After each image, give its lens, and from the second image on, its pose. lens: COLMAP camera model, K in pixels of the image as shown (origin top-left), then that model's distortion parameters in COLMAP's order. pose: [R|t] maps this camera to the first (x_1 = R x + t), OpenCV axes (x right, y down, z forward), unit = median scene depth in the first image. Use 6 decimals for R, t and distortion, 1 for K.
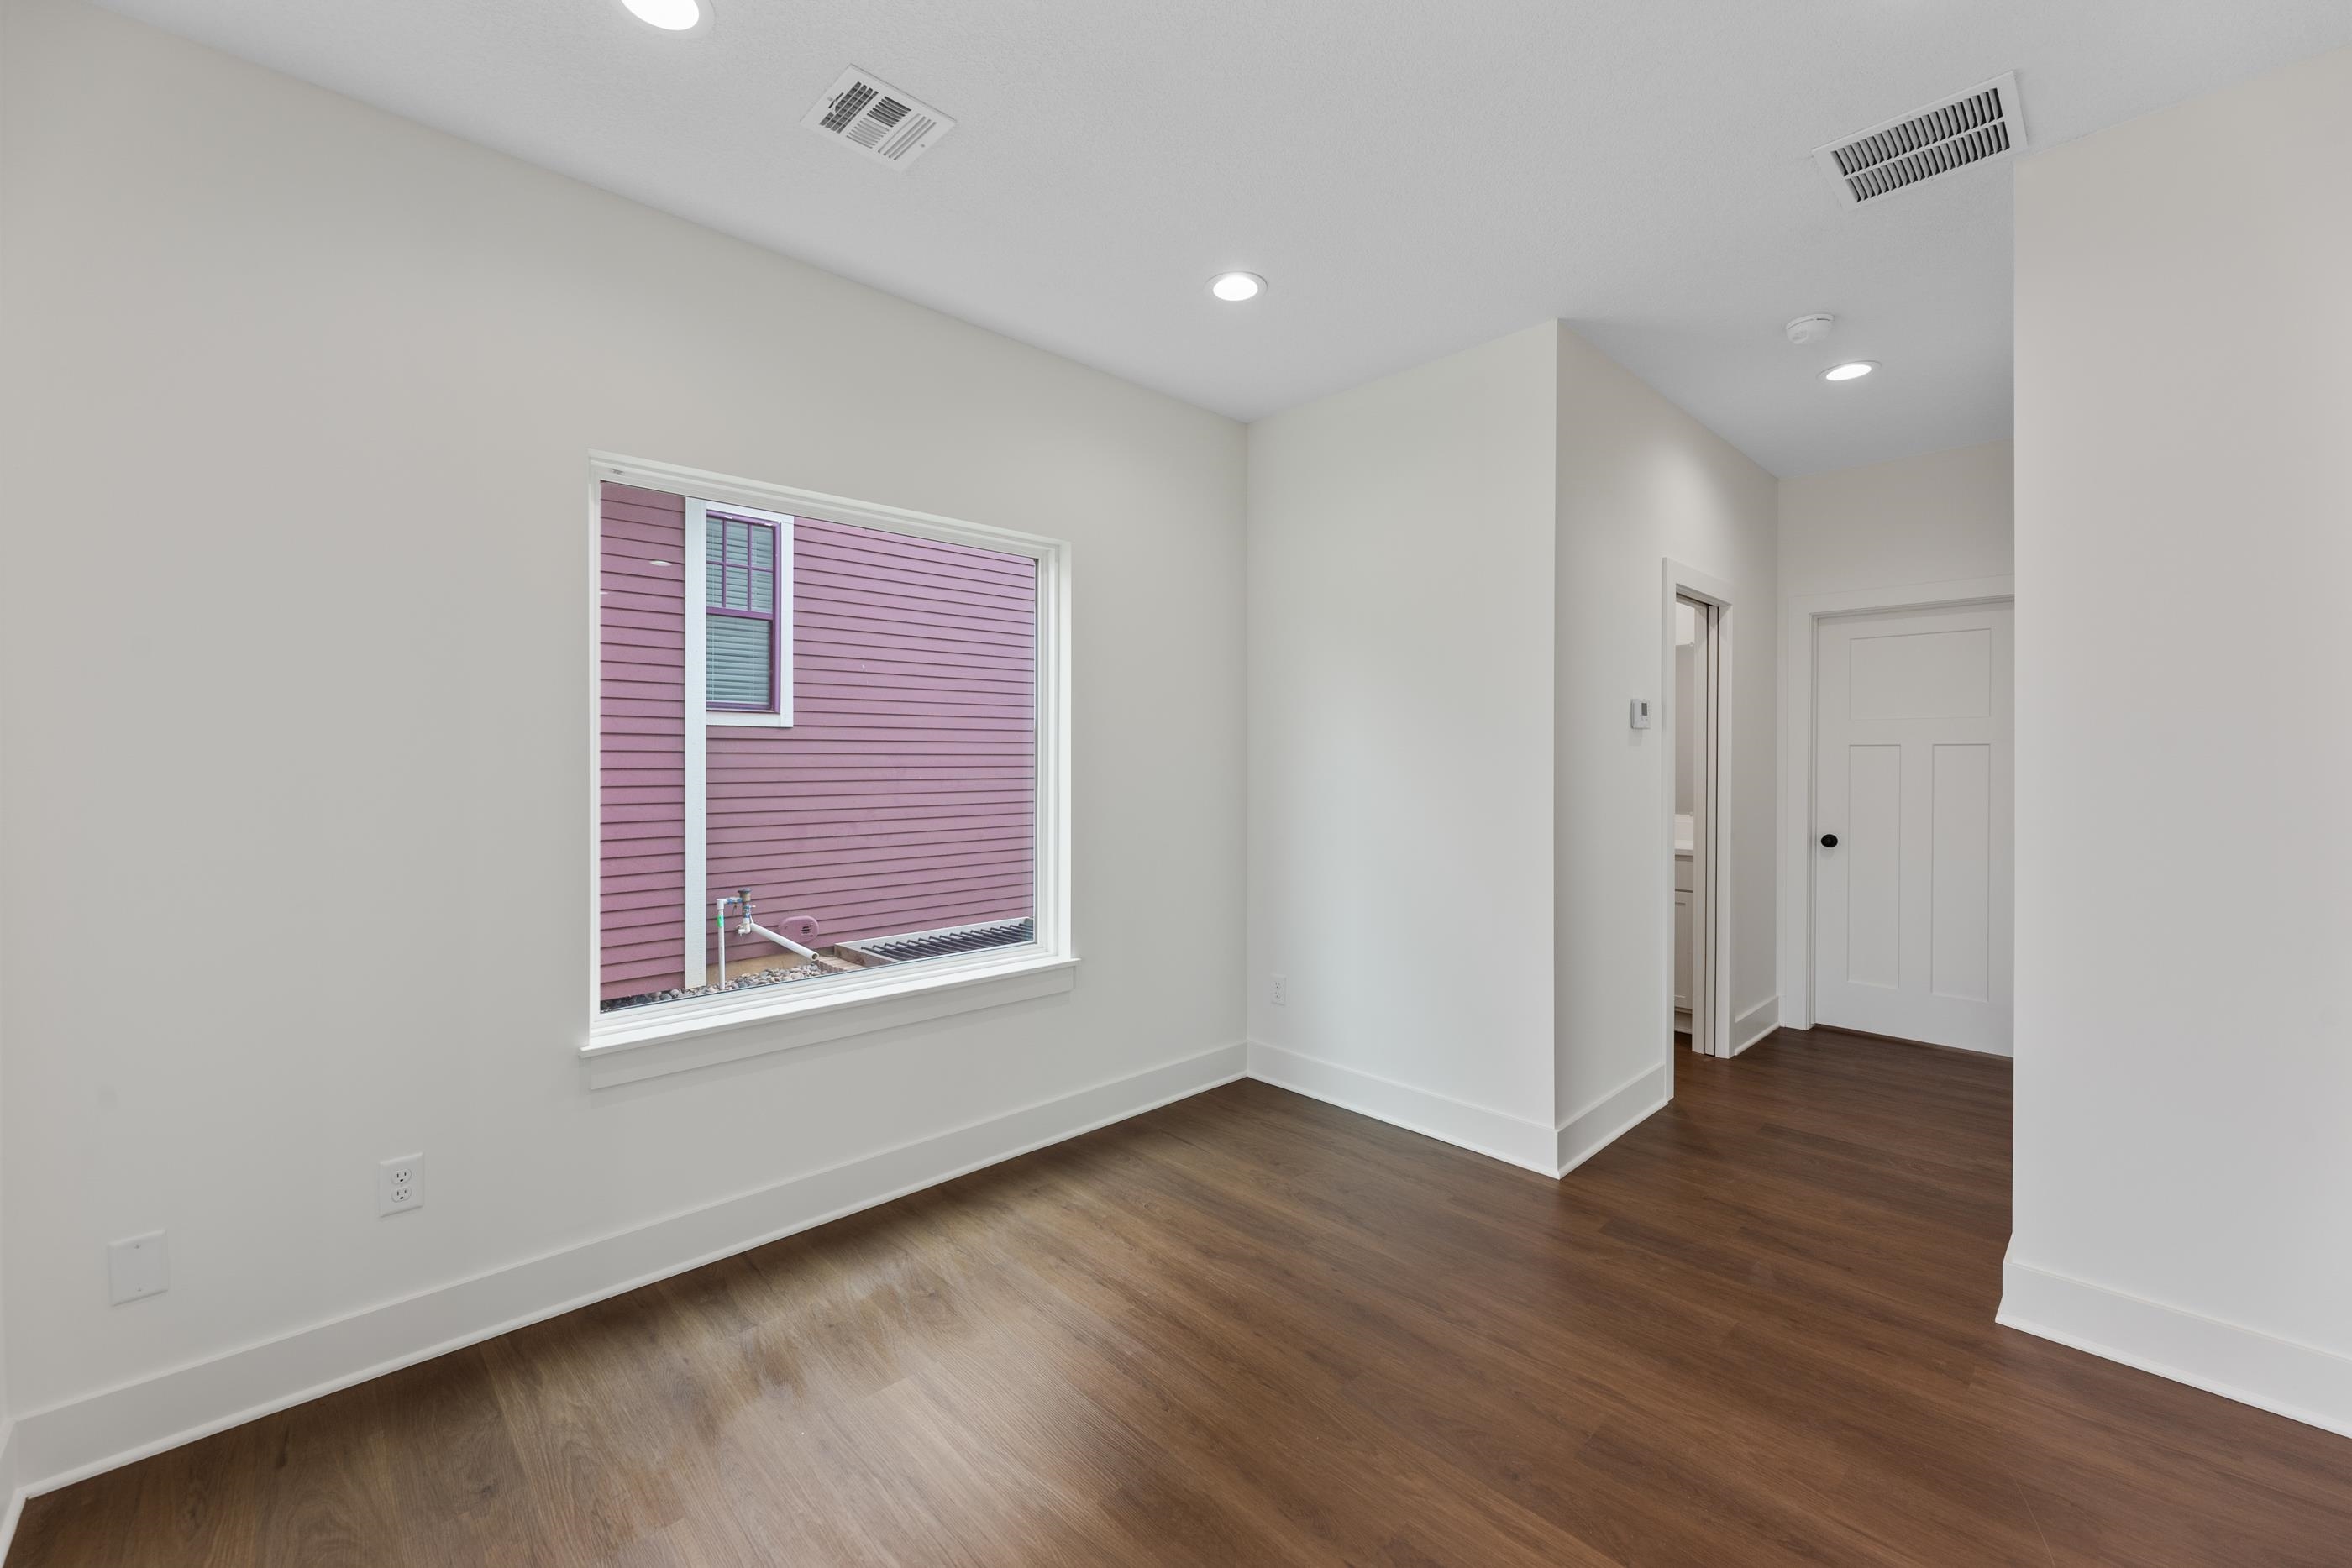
lens RADIAL K [[950.1, 0, 1172.3], [0, 950.1, 766.7], [0, 0, 1]] dist [0.001144, -0.000124]
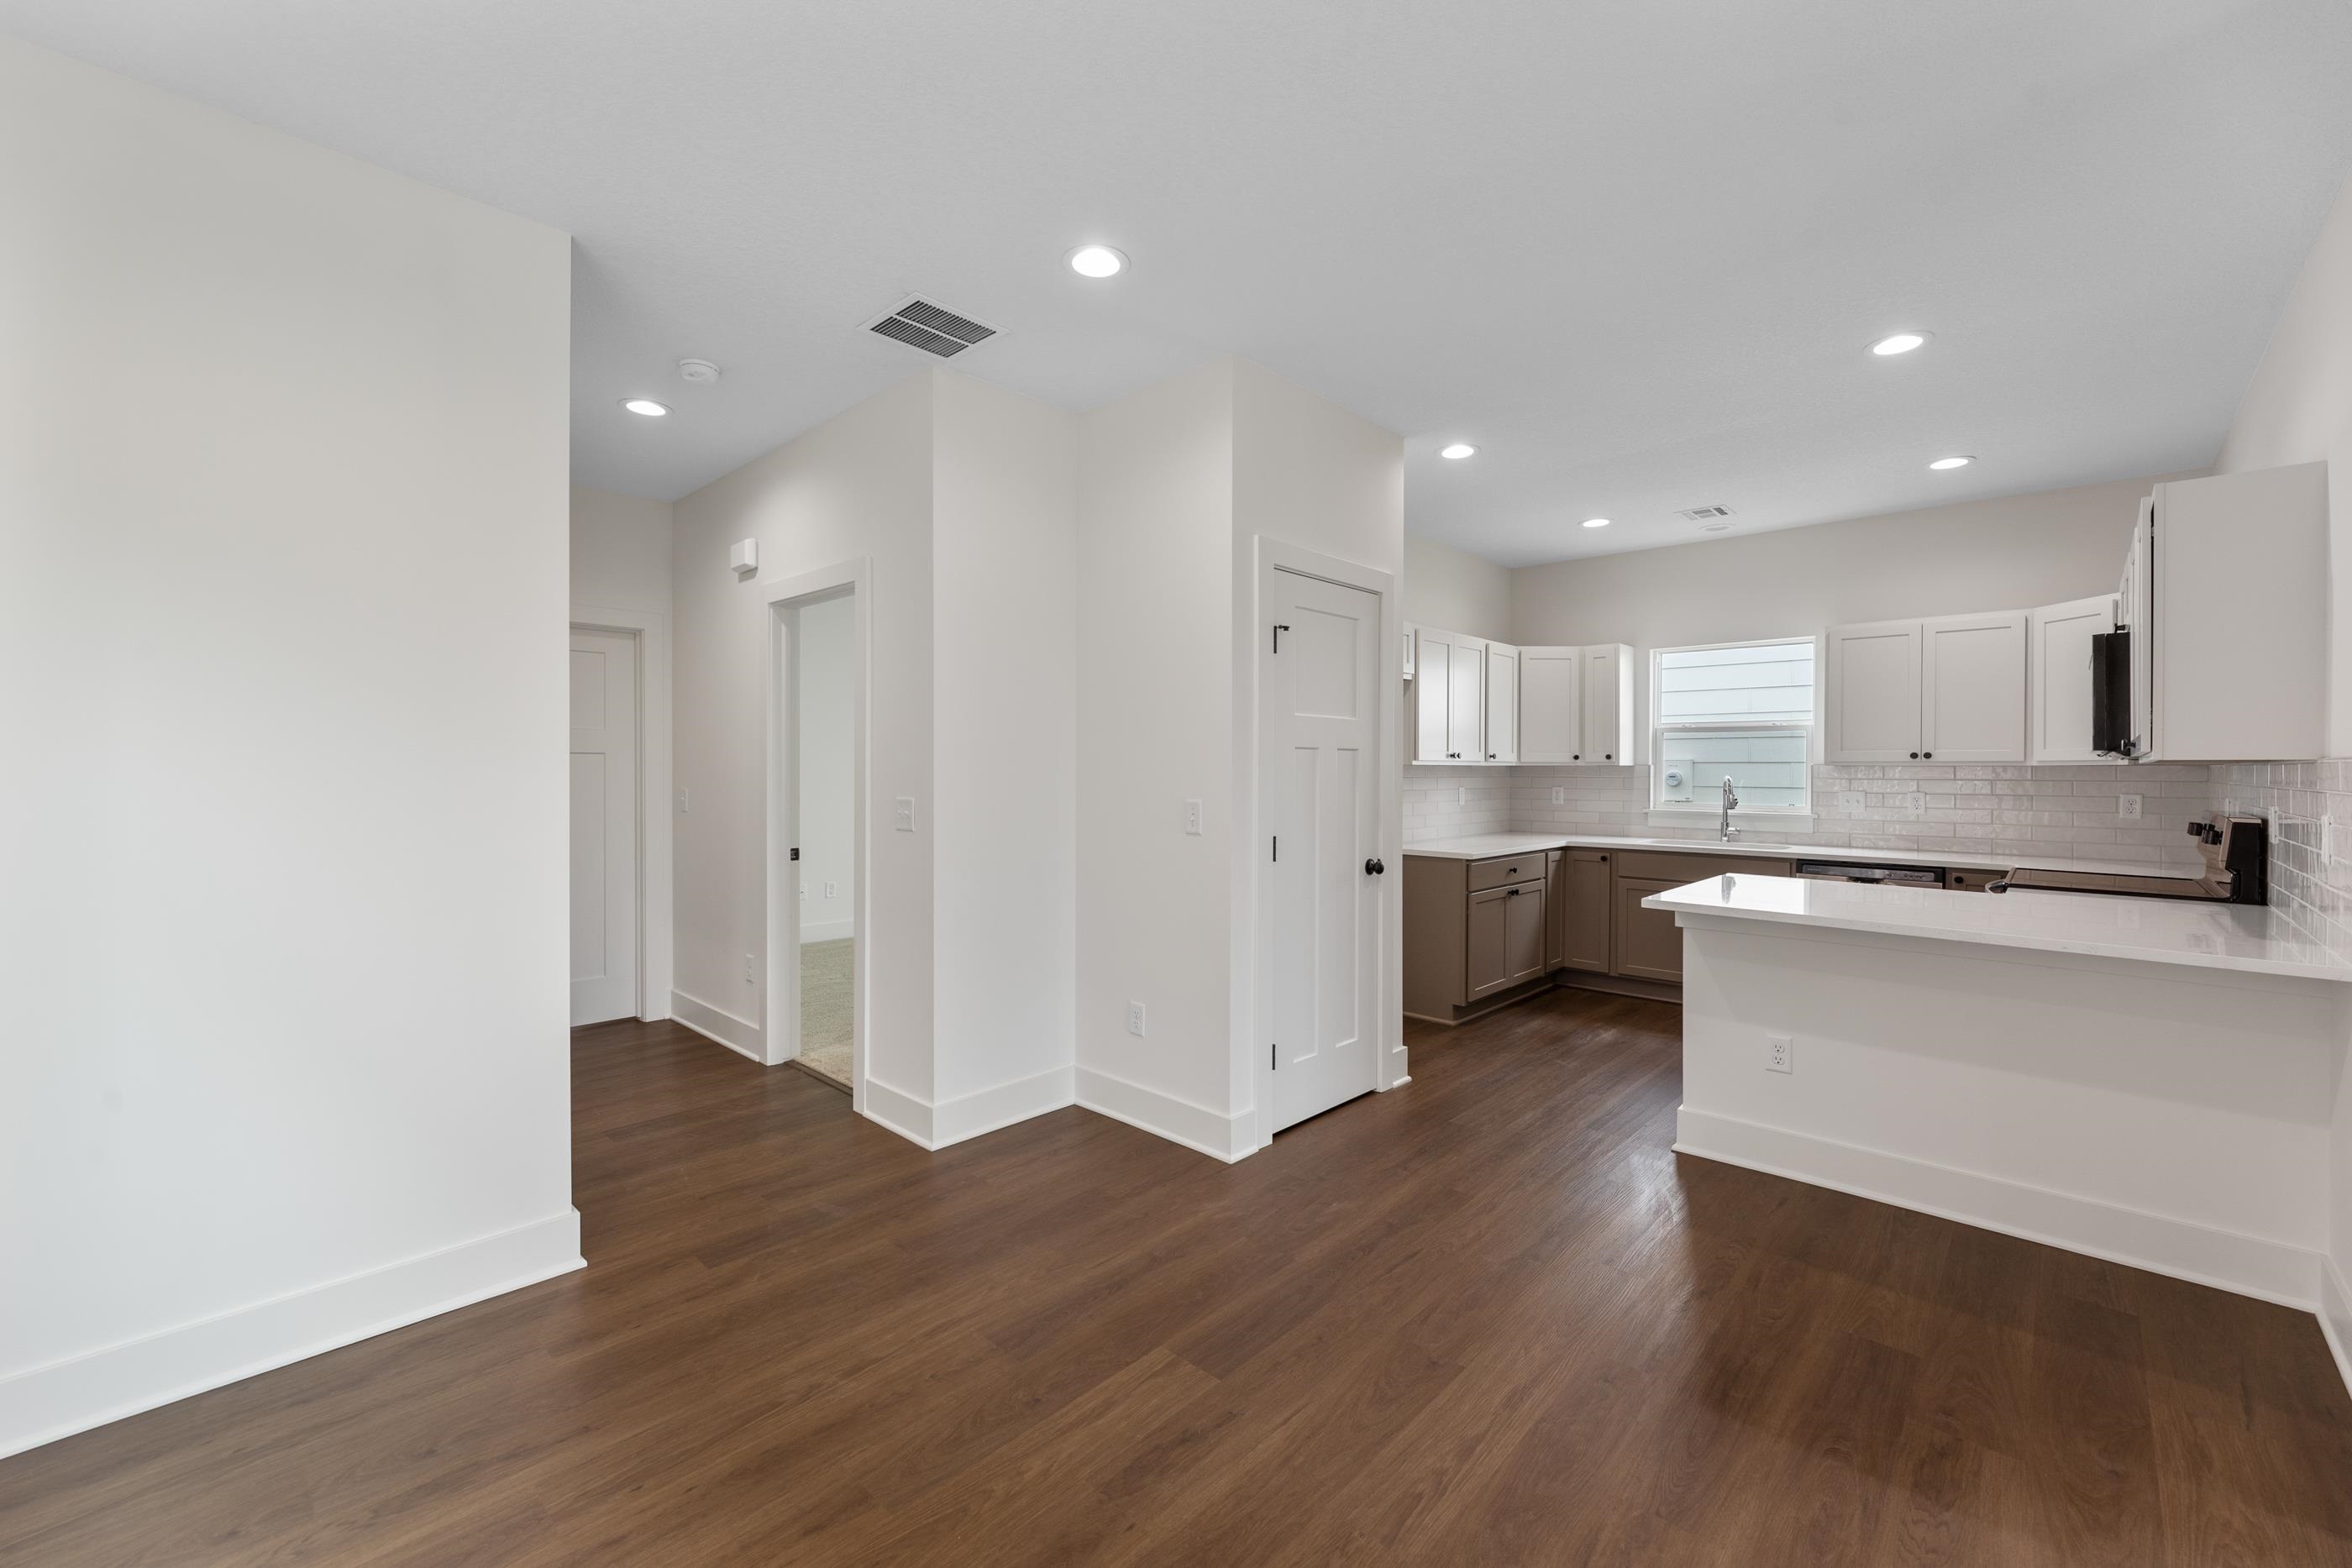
lens RADIAL K [[950.1, 0, 1166.4], [0, 950.1, 775.7], [0, 0, 1]] dist [0.001144, -0.000124]
pose [[-0.041811, -0.010377, 0.999072, -0.601456], [0.008303, 0.999908, 0.010733, -0.006070], [-0.999091, 0.008744, -0.041721, 0.693281]]
